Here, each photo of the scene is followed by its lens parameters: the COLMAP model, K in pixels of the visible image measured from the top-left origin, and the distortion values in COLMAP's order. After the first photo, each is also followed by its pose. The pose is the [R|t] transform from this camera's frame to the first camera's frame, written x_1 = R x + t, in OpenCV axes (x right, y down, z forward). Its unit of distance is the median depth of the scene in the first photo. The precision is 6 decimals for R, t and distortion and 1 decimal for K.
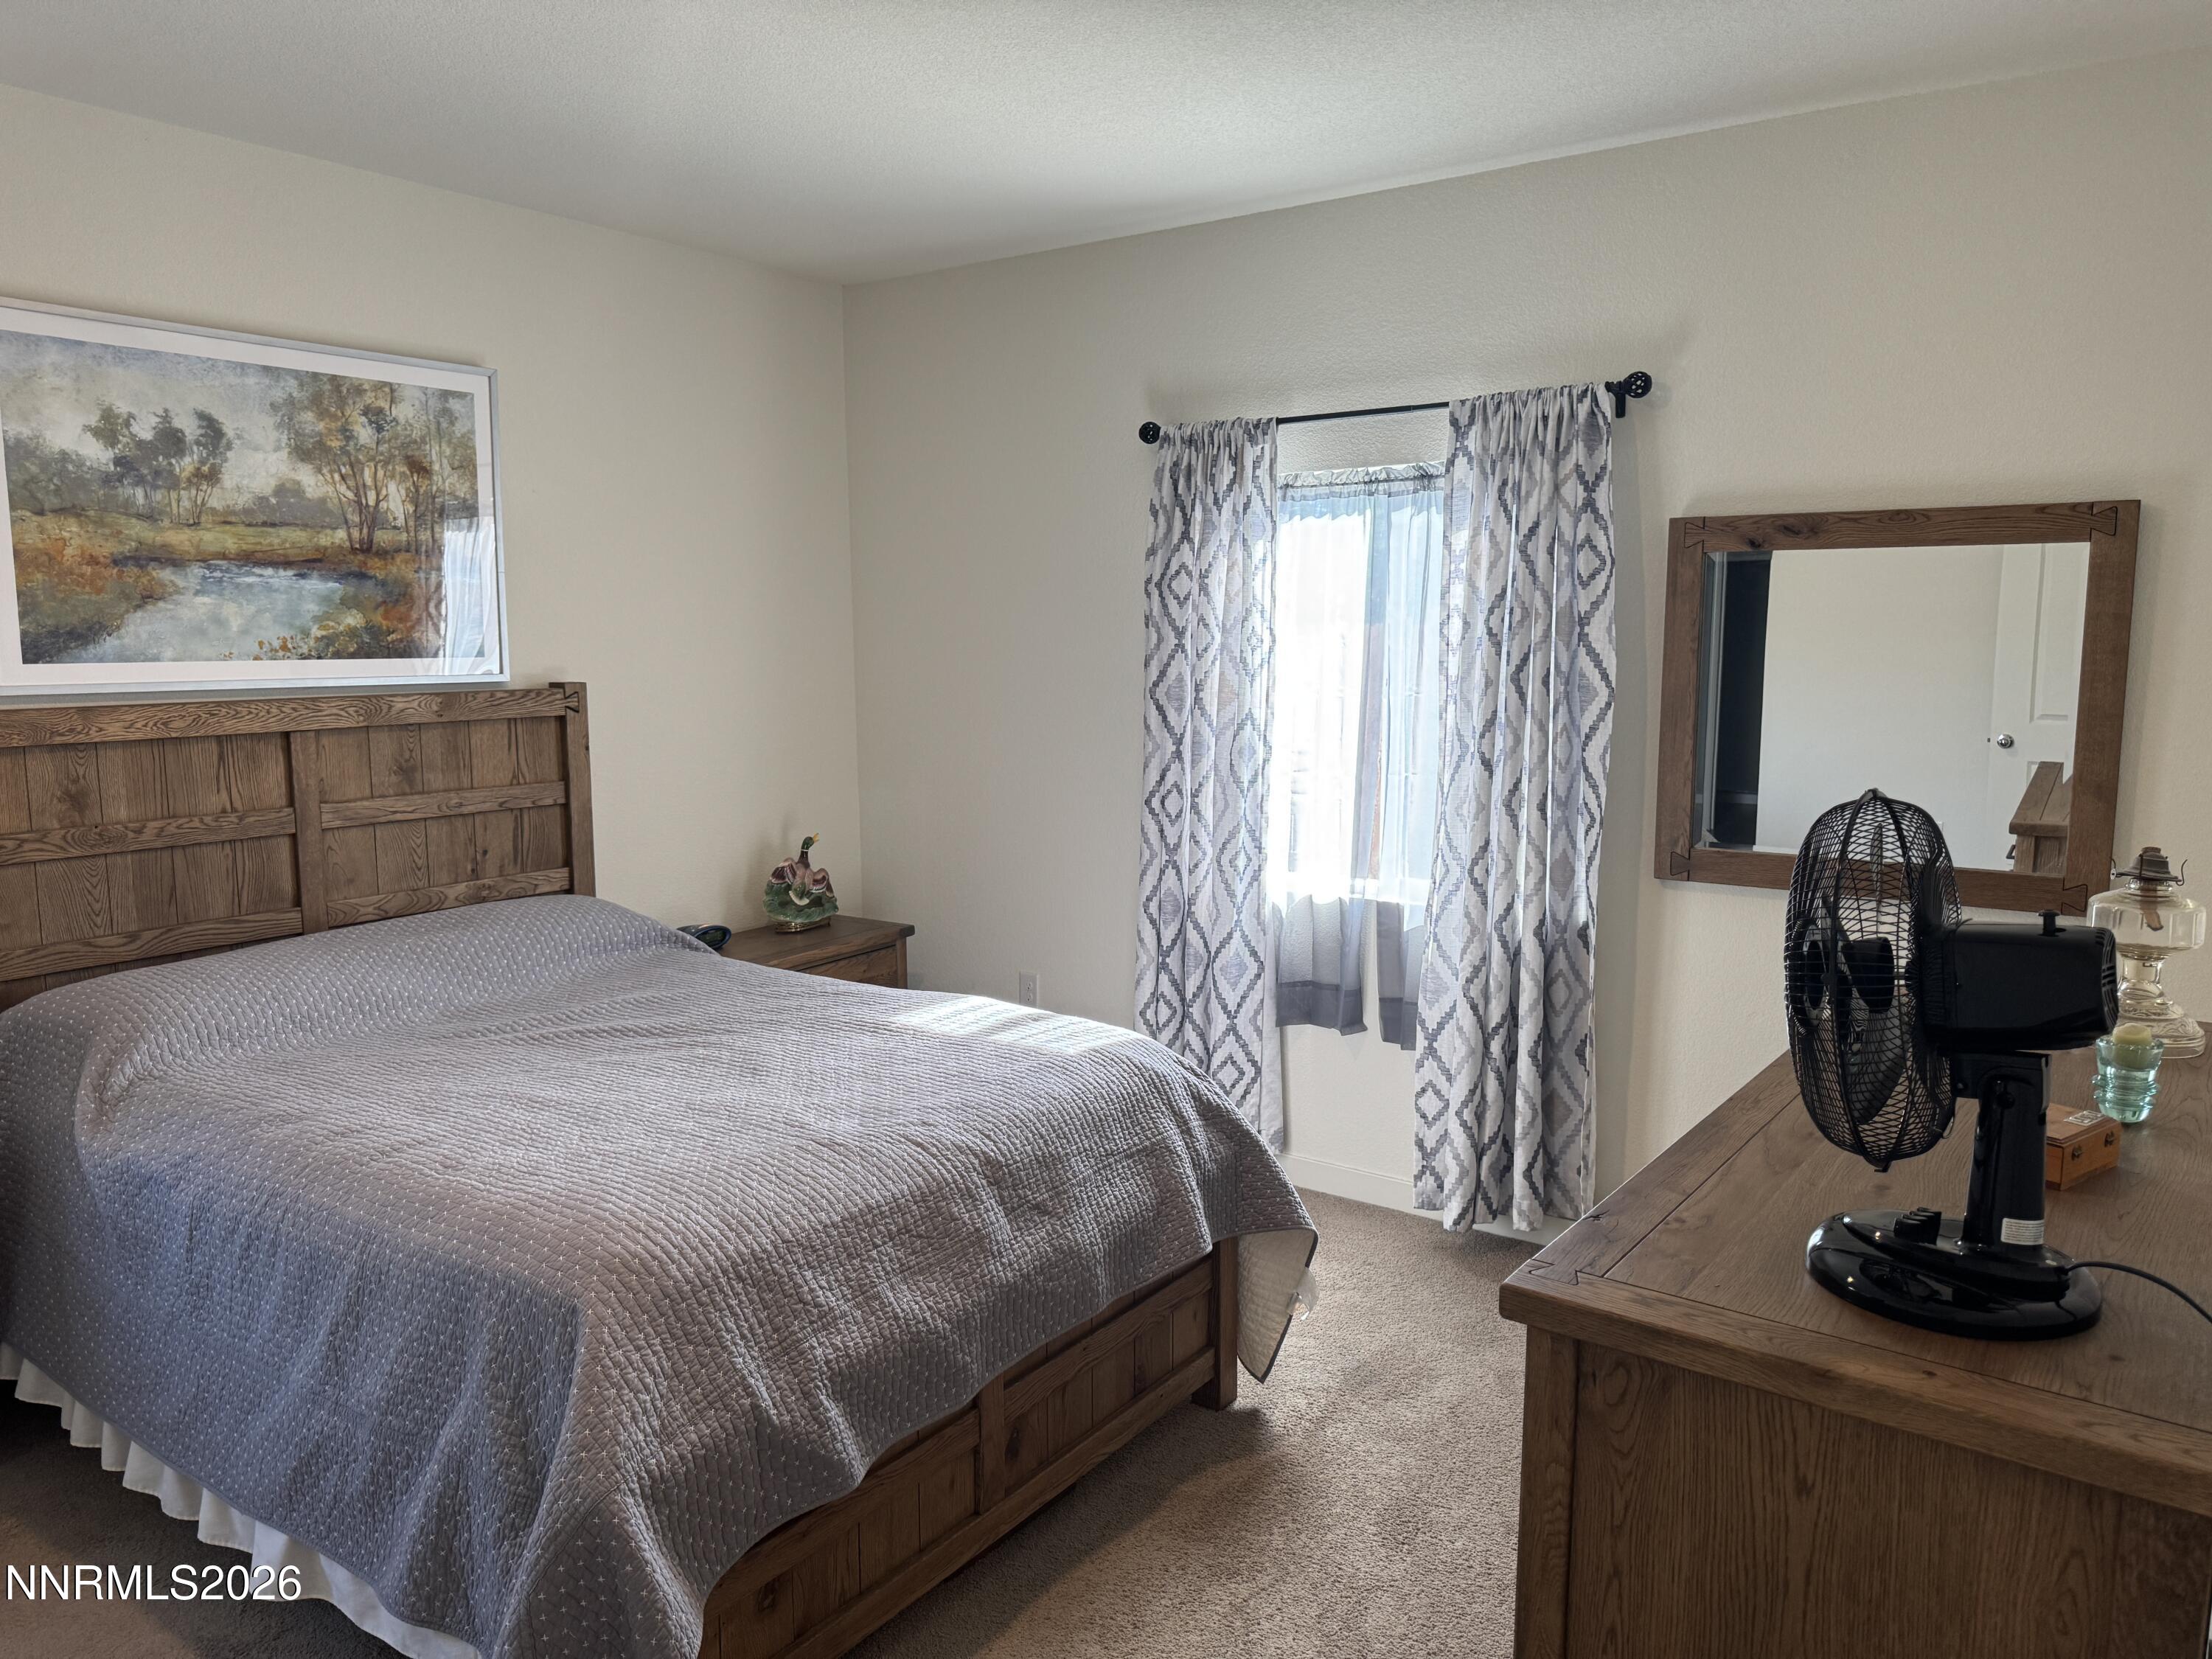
lens RADIAL K [[1576.8, 0, 1100.4], [0, 1576.8, 838.3], [0, 0, 1]] dist [0.022730, -0.028330]
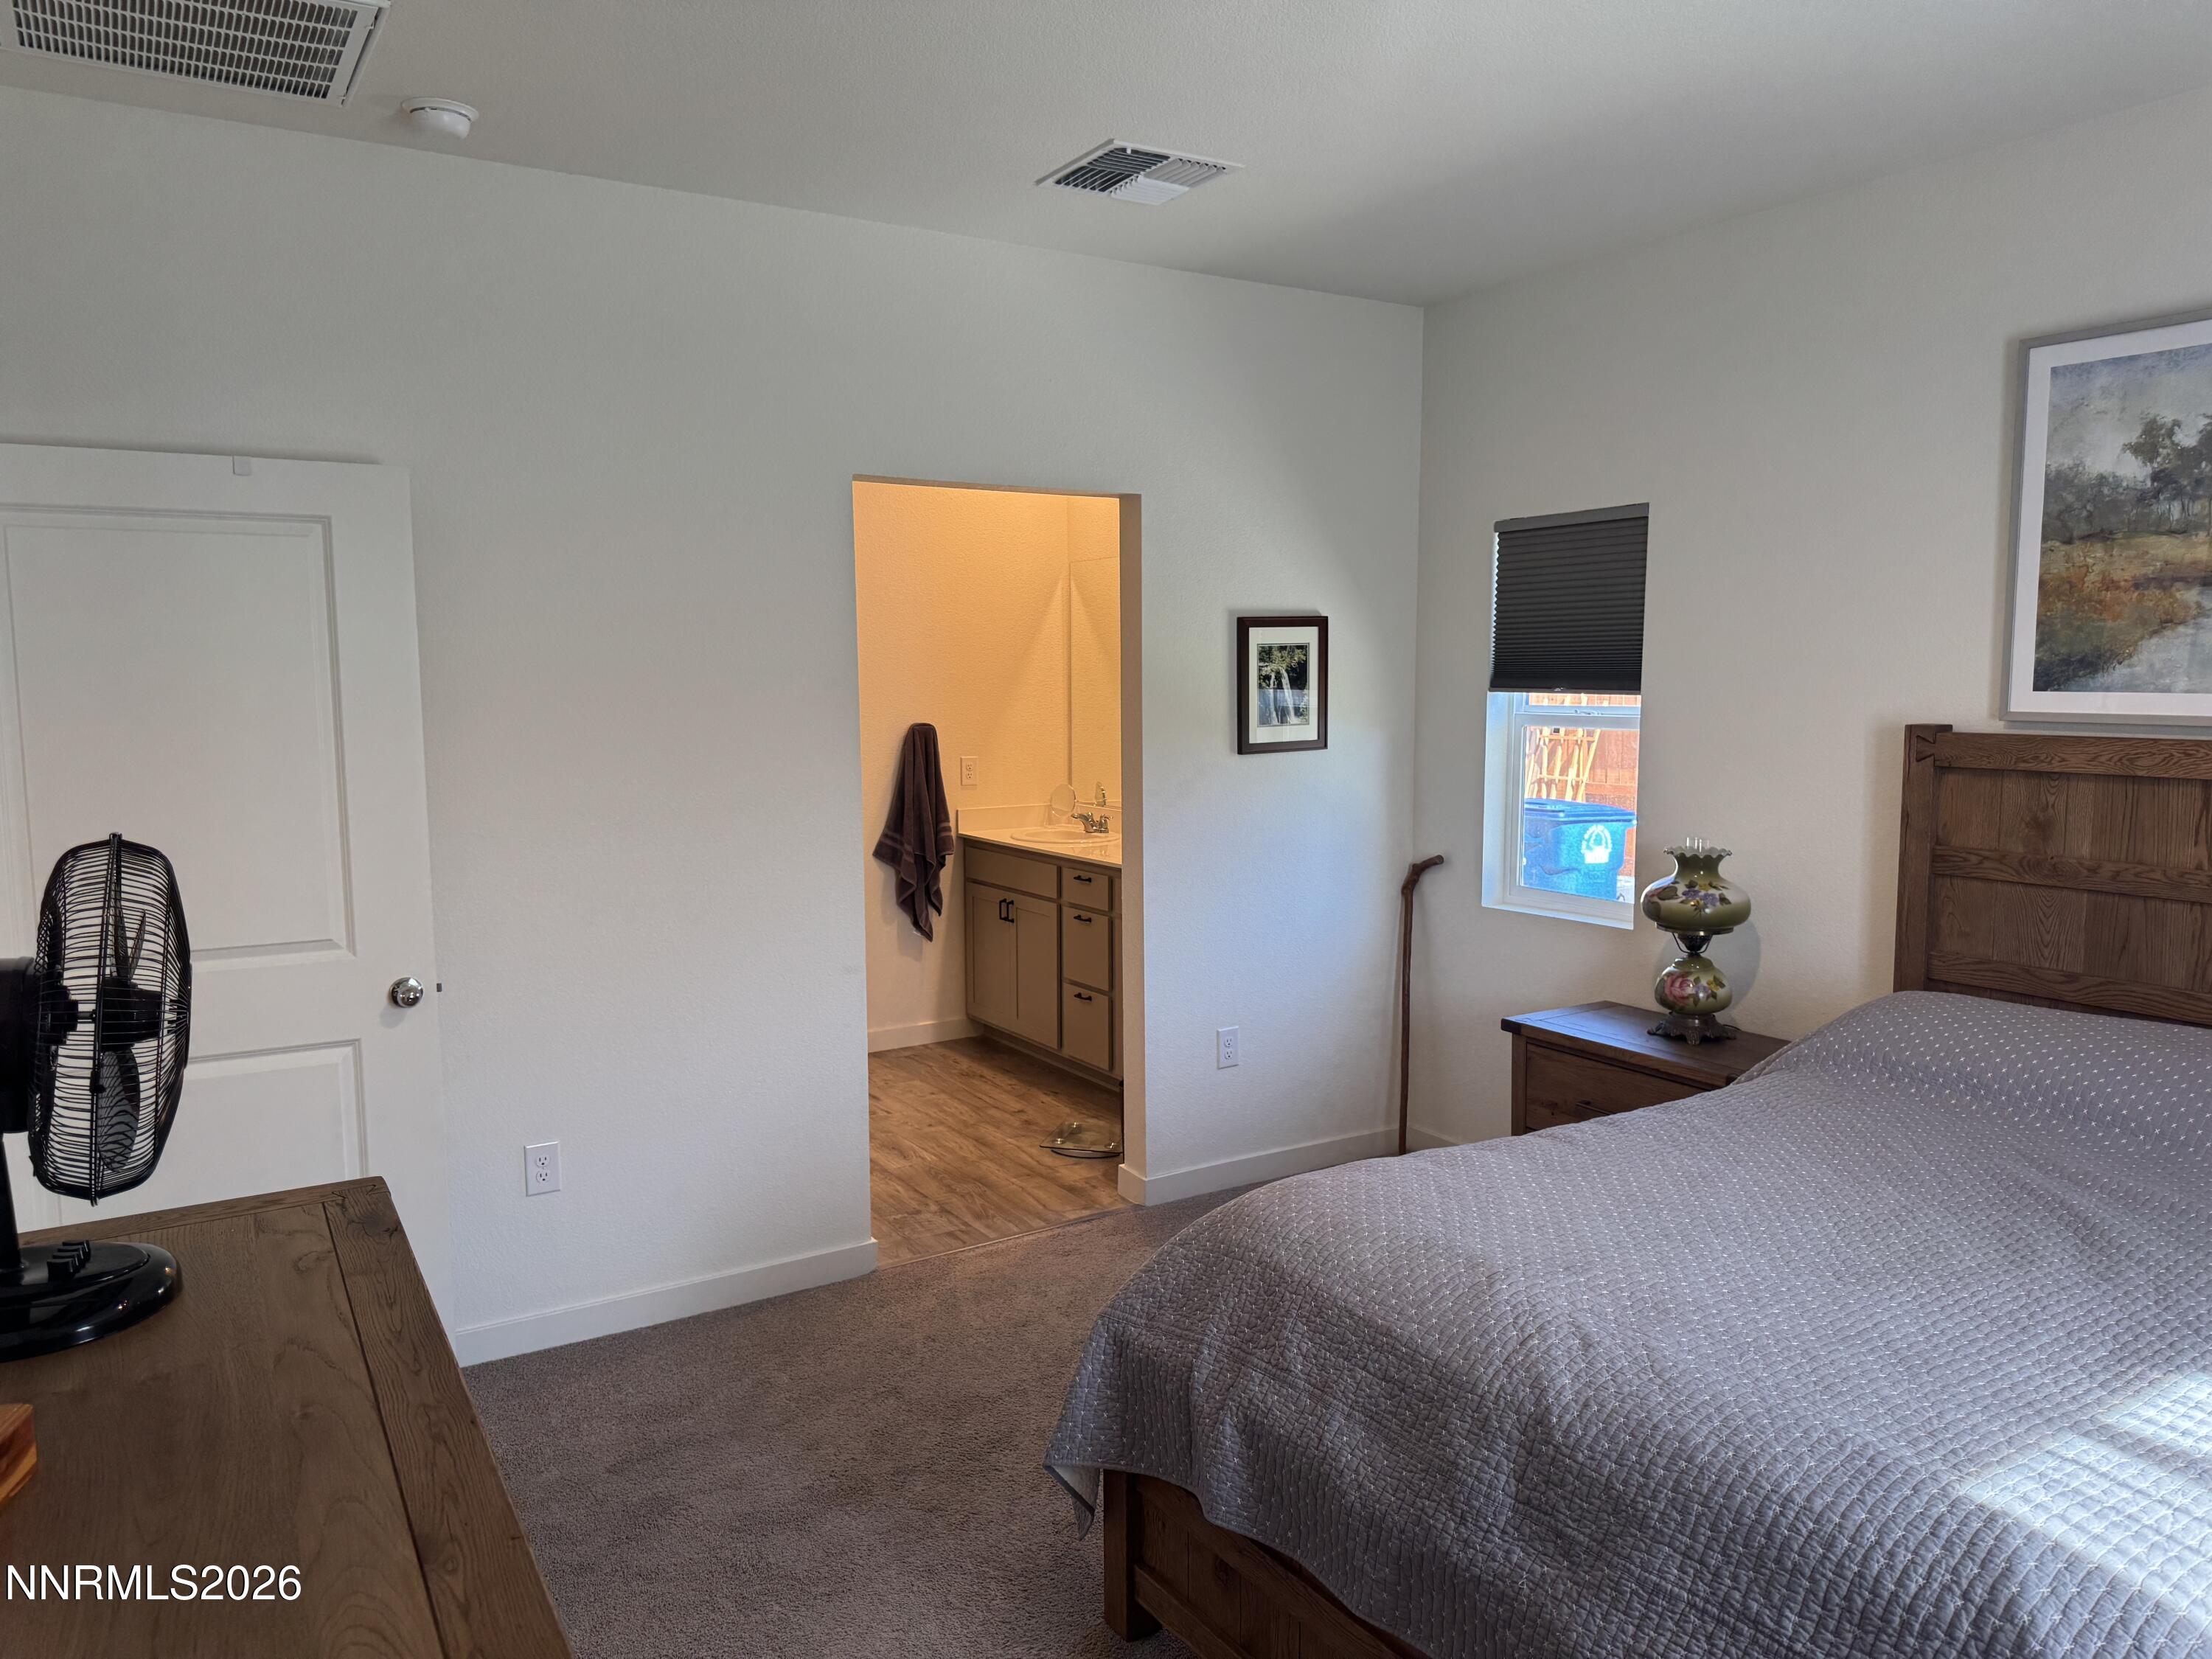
lens RADIAL K [[1574.3, 0, 1138.6], [0, 1574.3, 844.3], [0, 0, 1]] dist [0.034751, -0.032437]
pose [[-0.370774, 0.110224, -0.922159, 0.487245], [-0.114252, 0.979976, 0.163072, -0.111522], [0.921669, 0.165822, -0.350757, 0.821212]]
